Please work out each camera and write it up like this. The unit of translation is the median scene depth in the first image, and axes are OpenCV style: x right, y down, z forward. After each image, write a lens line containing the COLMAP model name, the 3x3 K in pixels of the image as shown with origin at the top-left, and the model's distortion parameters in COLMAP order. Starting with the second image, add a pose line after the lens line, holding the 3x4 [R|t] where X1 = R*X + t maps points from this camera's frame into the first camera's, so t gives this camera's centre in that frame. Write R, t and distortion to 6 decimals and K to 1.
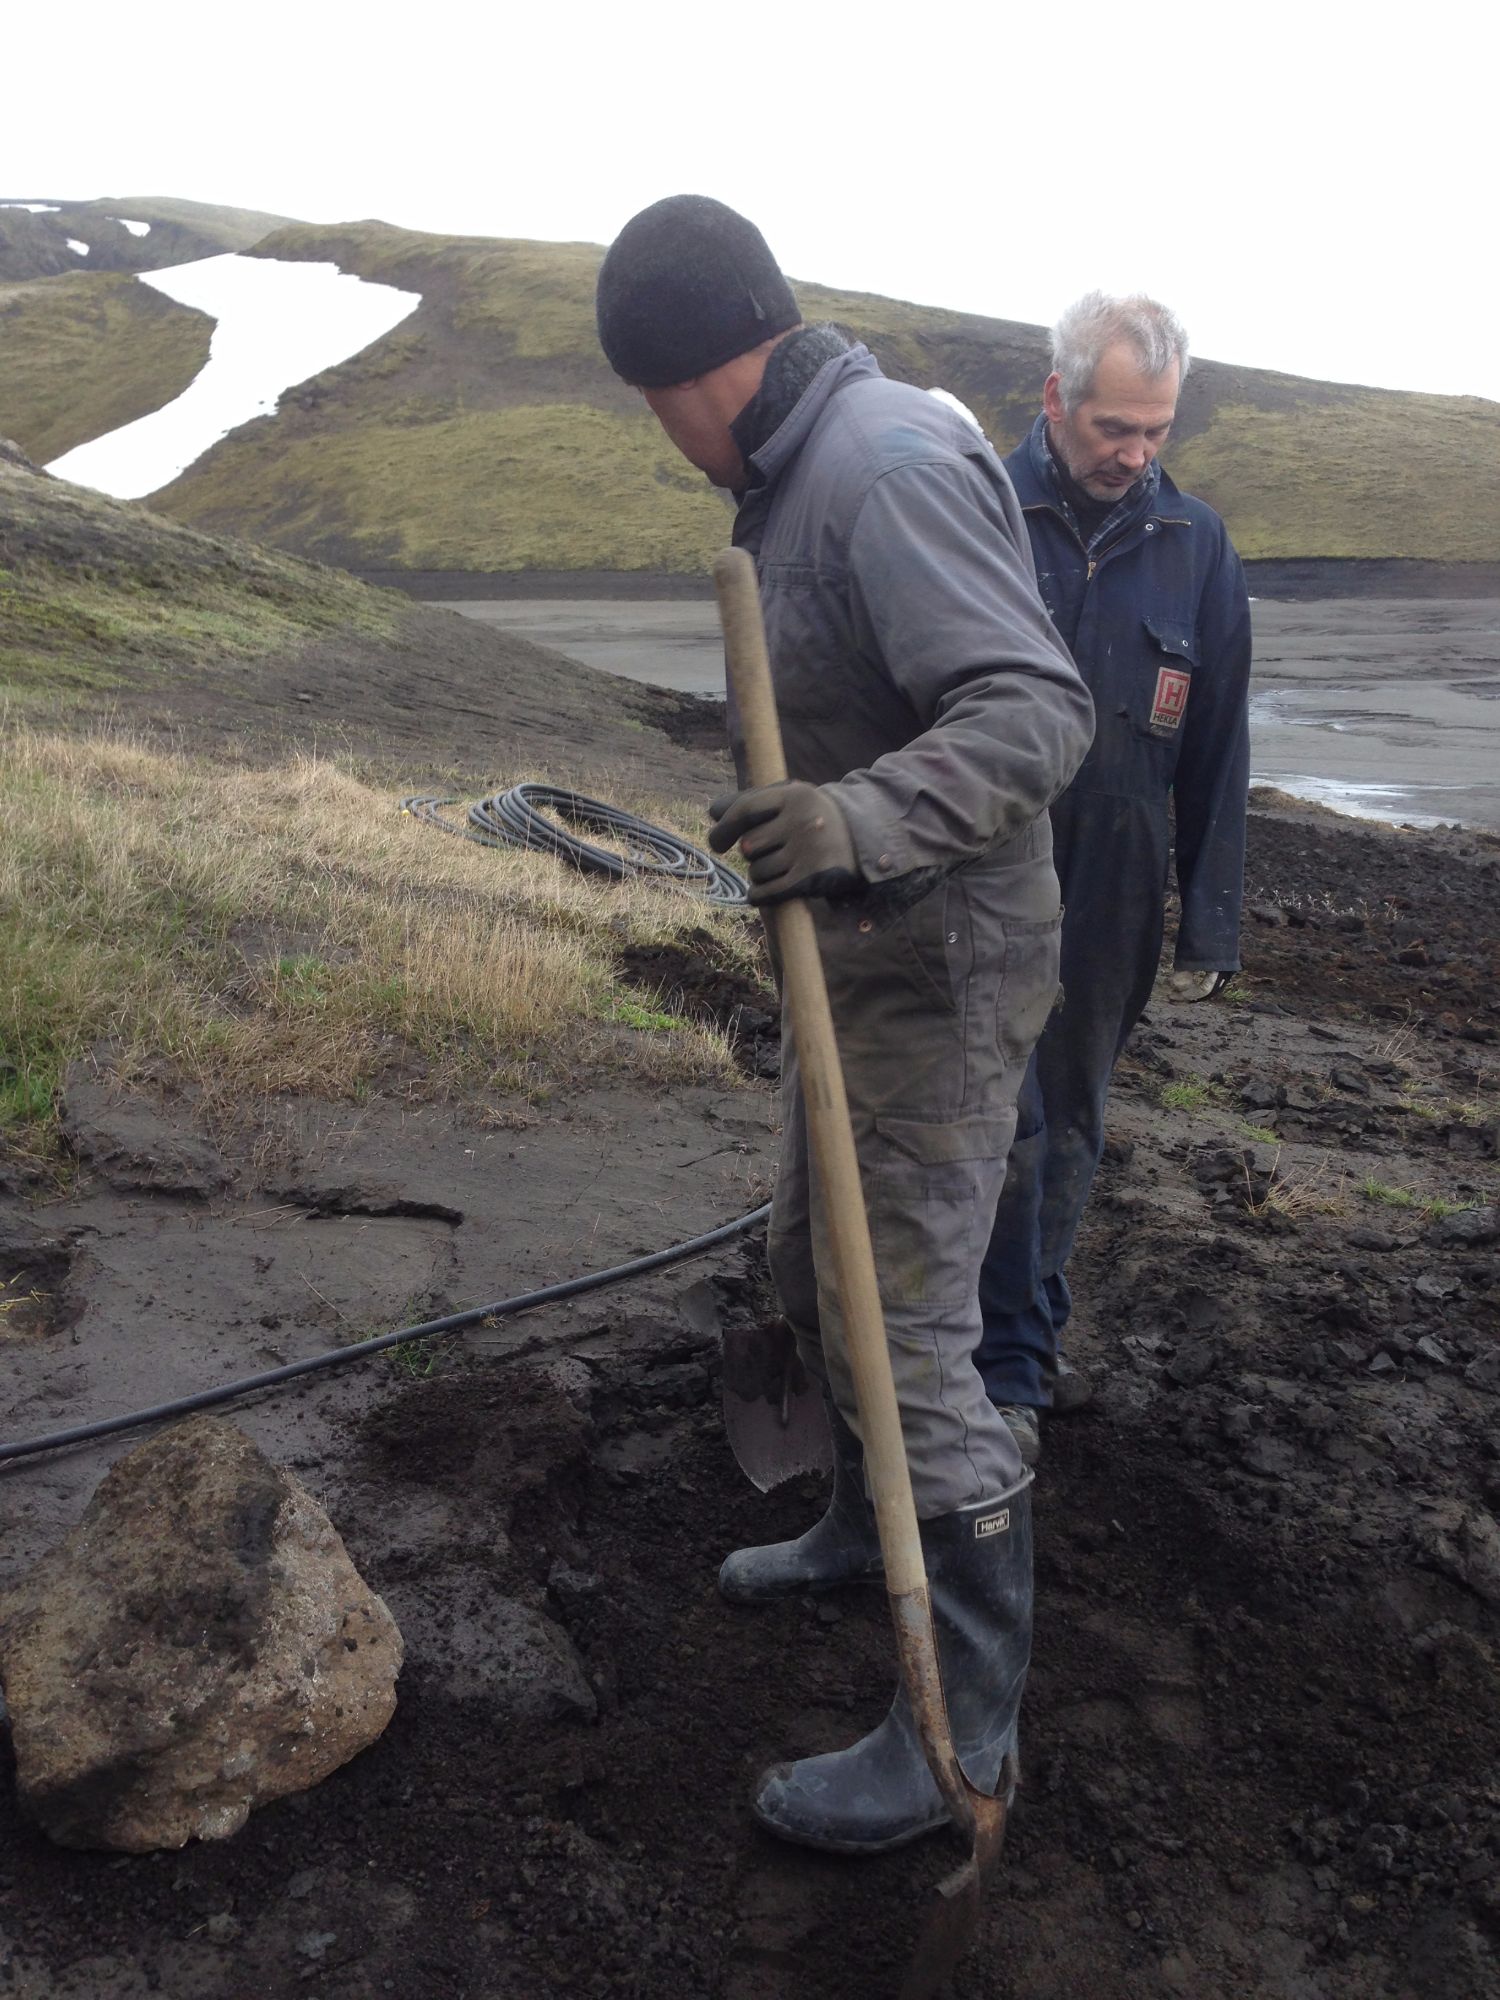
lens RADIAL K [[1838.5, 0, 746.4], [0, 1838.5, 972.5], [0, 0, 1]] dist [0.149625, -0.241823]
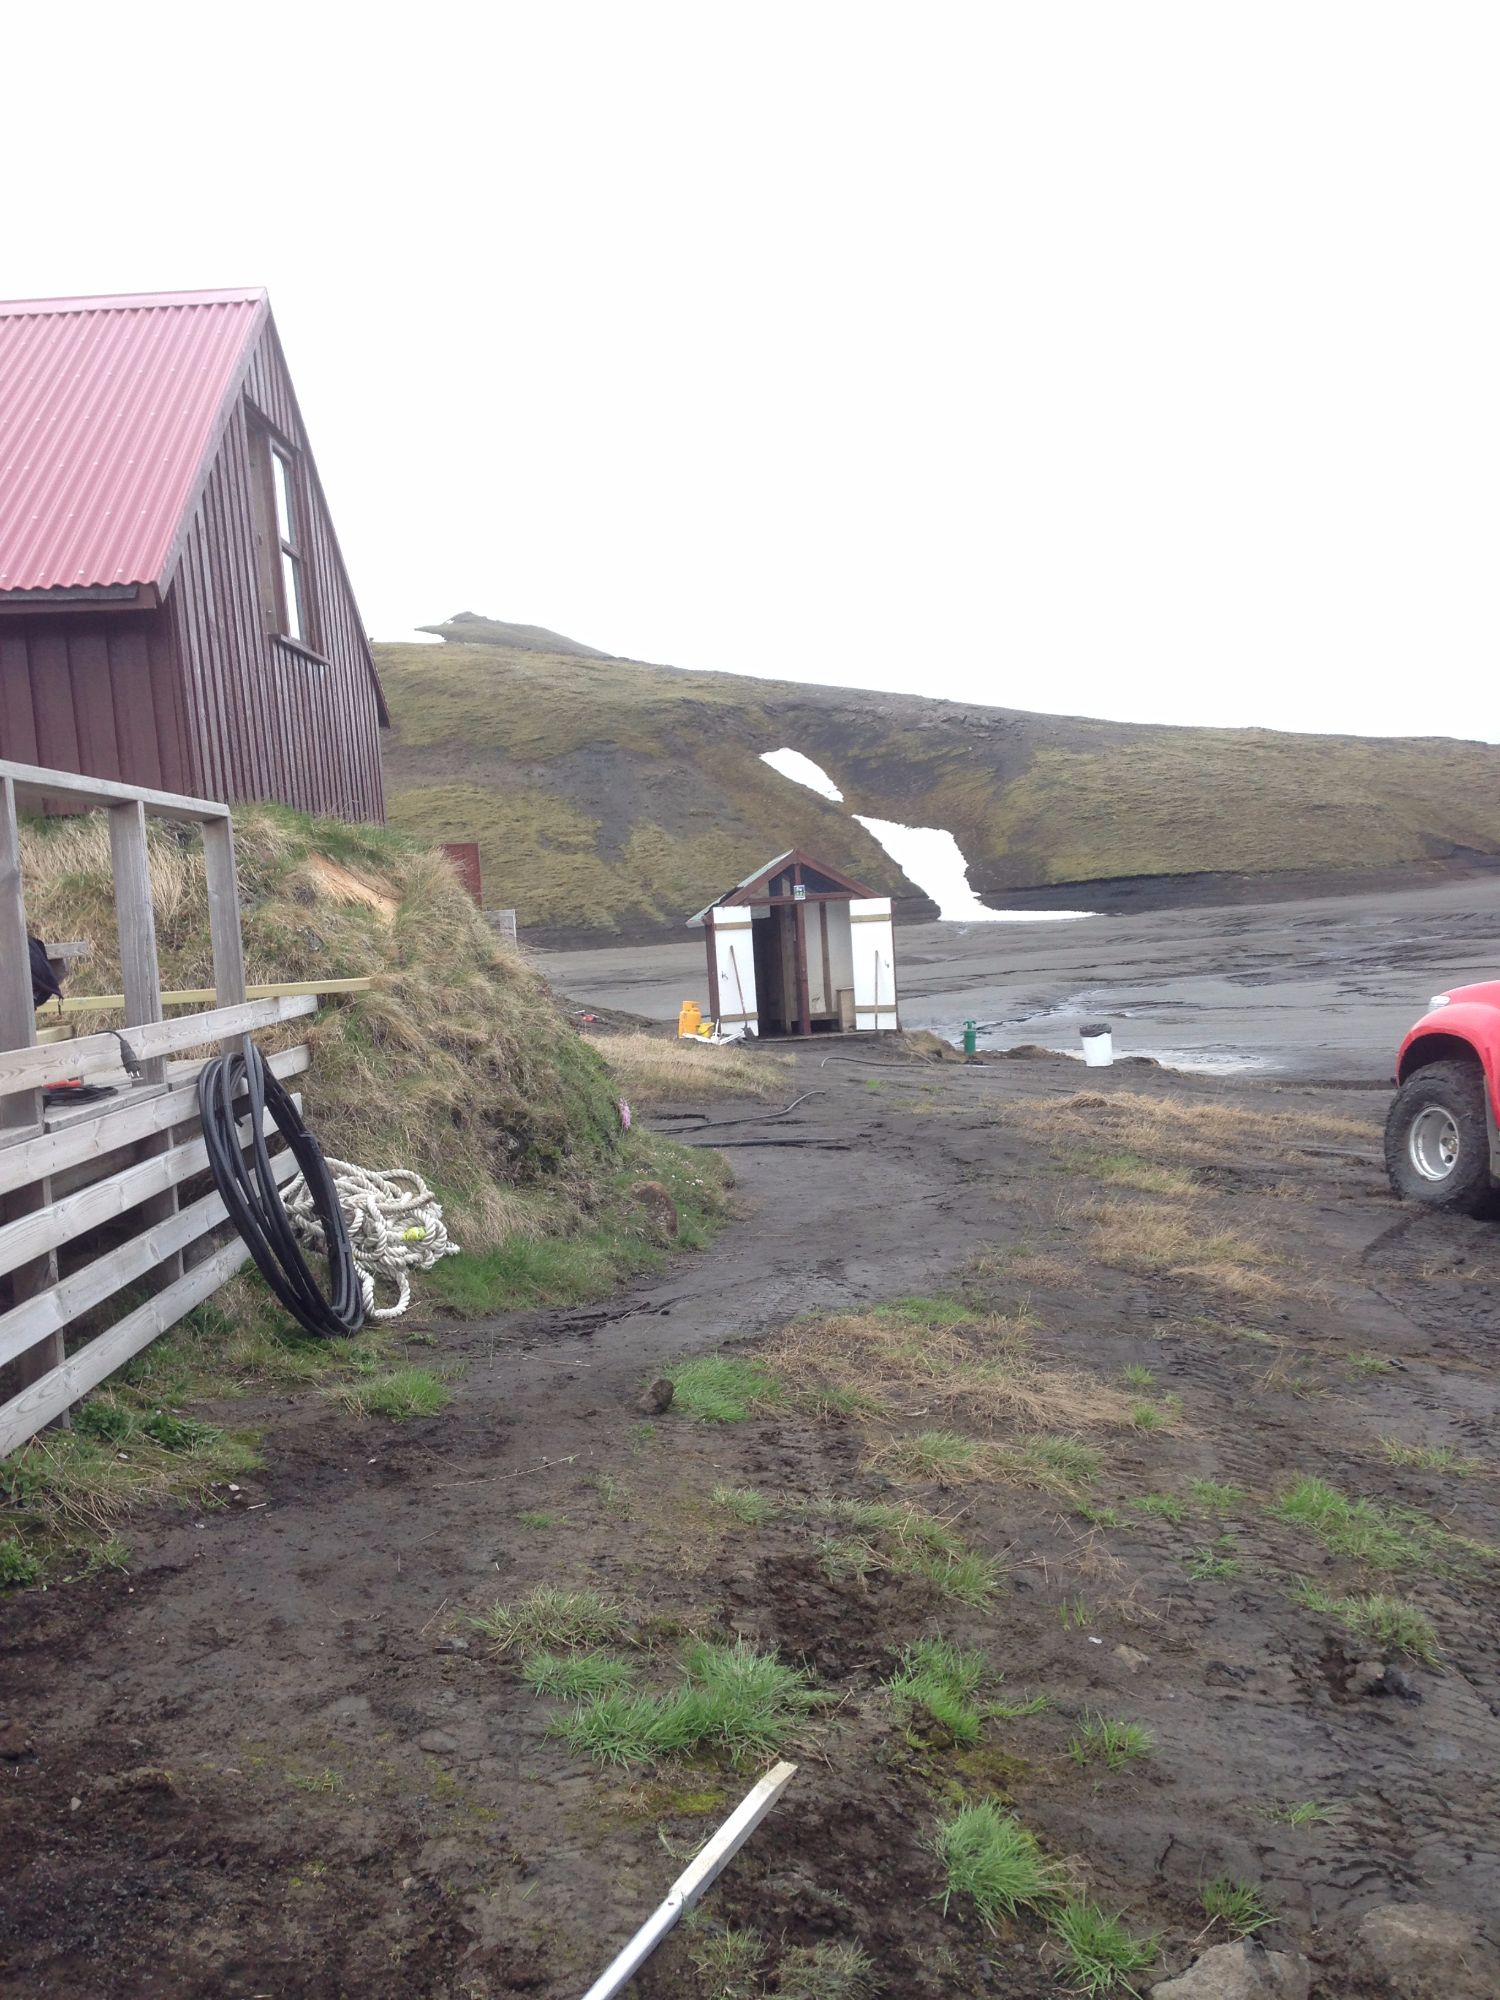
lens RADIAL K [[1833.0, 0, 748.9], [0, 1833.0, 976.8], [0, 0, 1]] dist [0.161018, -0.244856]
pose [[0.994913, -0.072786, 0.069647, -0.029837], [0.084023, 0.980957, -0.175108, 0.049669], [-0.055575, 0.180069, 0.982083, -0.268576]]
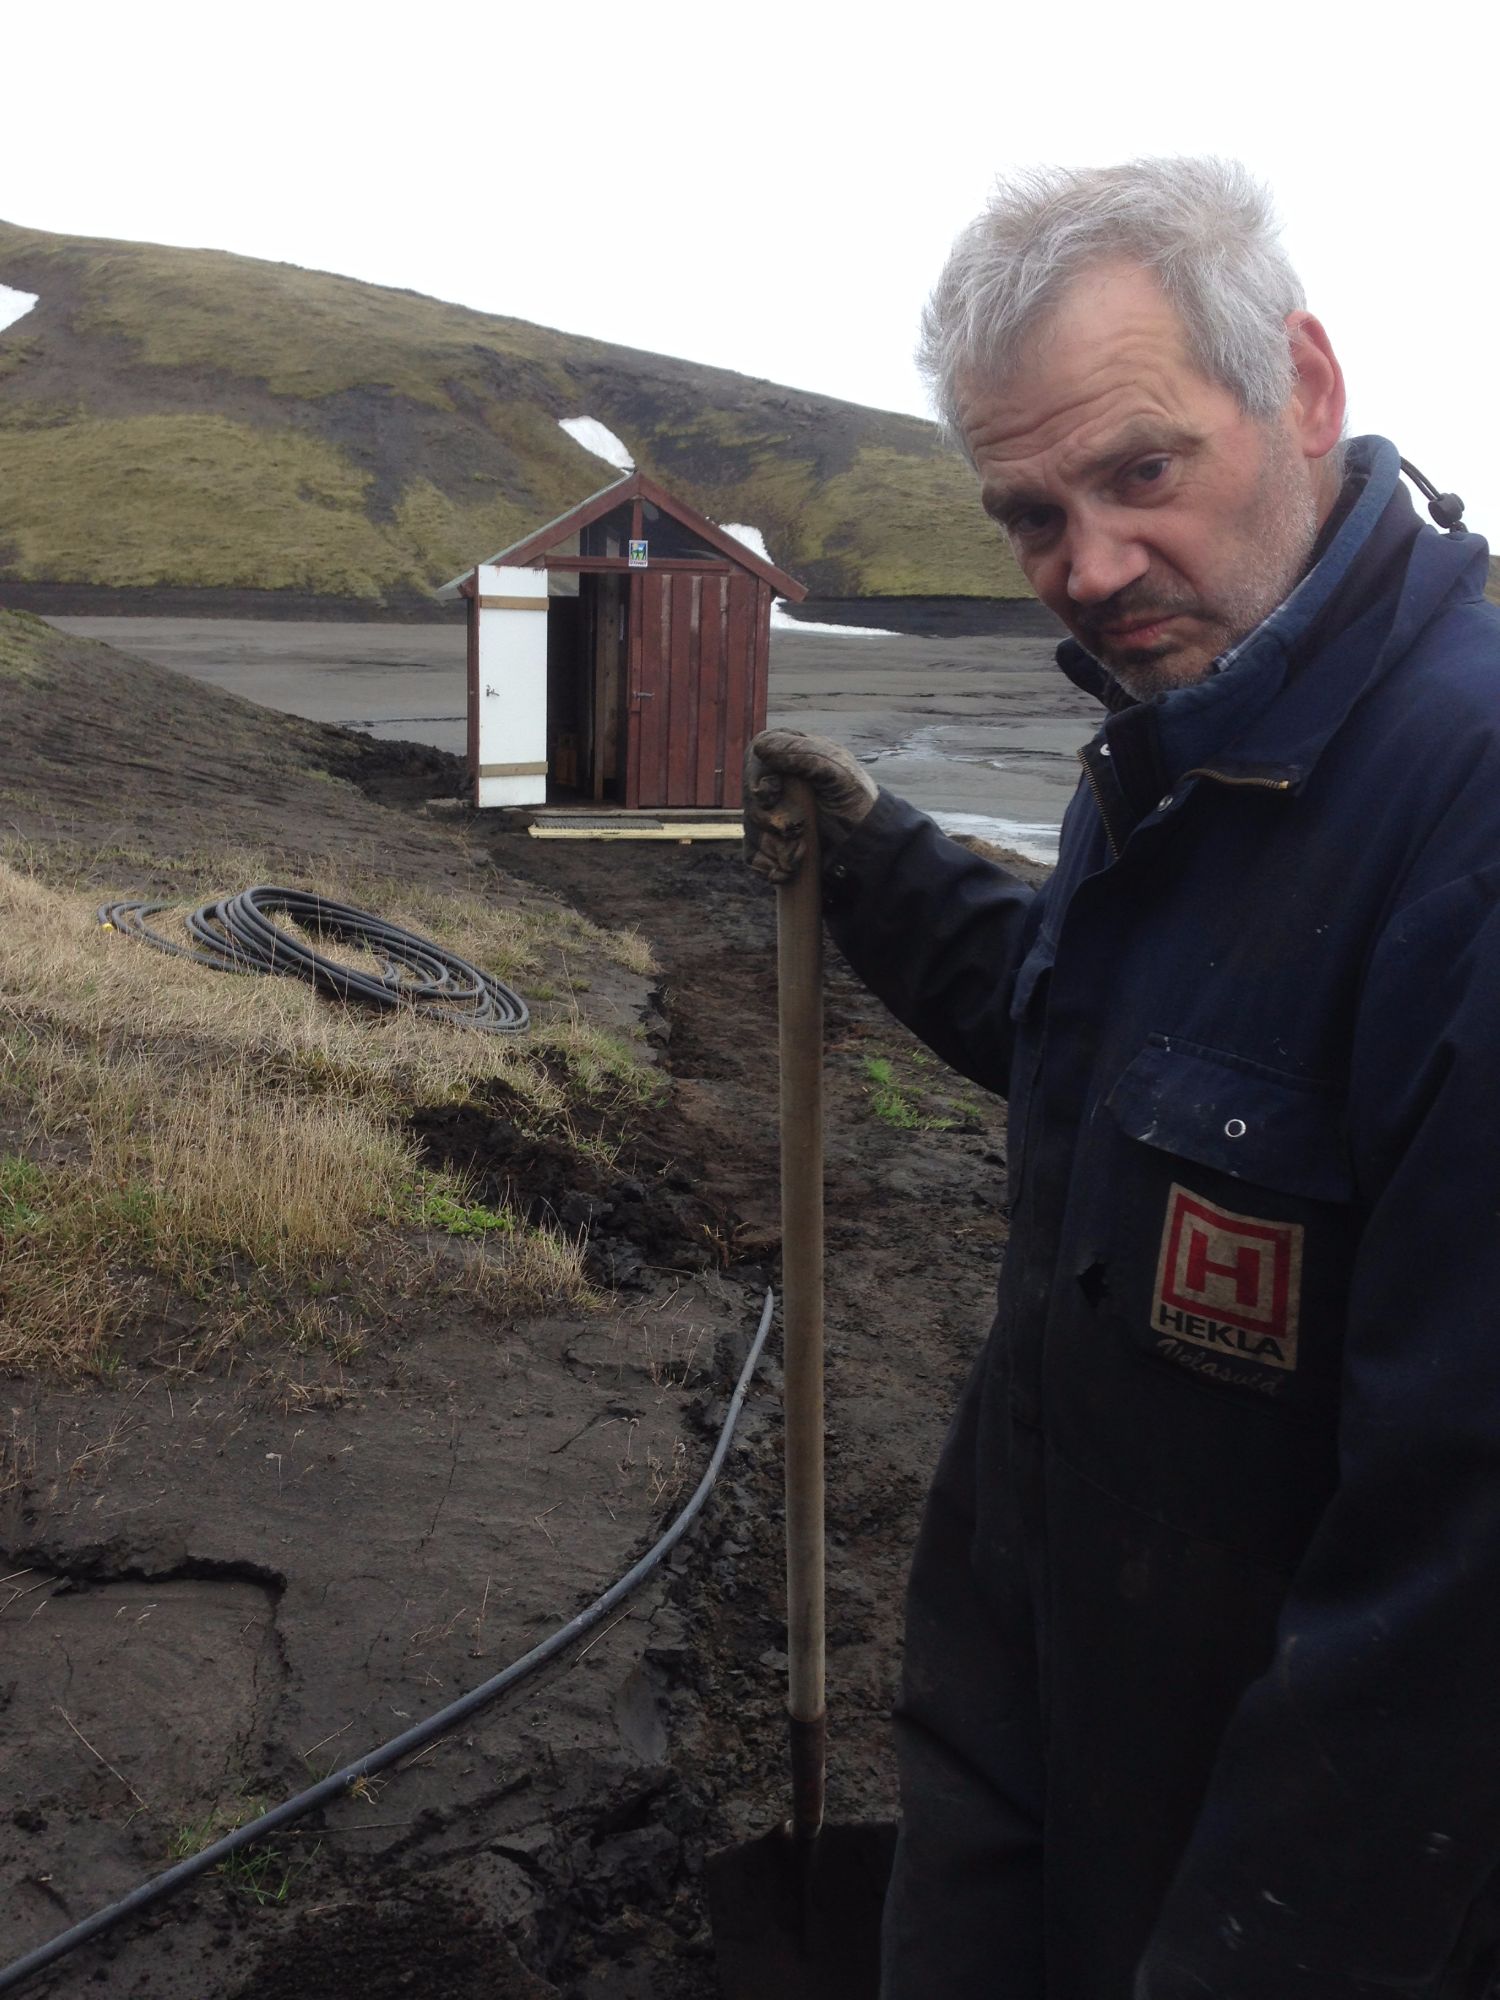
lens RADIAL K [[1856.2, 0, 741.6], [0, 1856.2, 946.0], [0, 0, 1]] dist [0.137624, -0.198208]
pose [[0.983390, -0.013990, 0.180964, -0.010644], [0.019088, 0.999468, -0.026458, -0.009080], [-0.180498, 0.029473, 0.983134, 0.023426]]
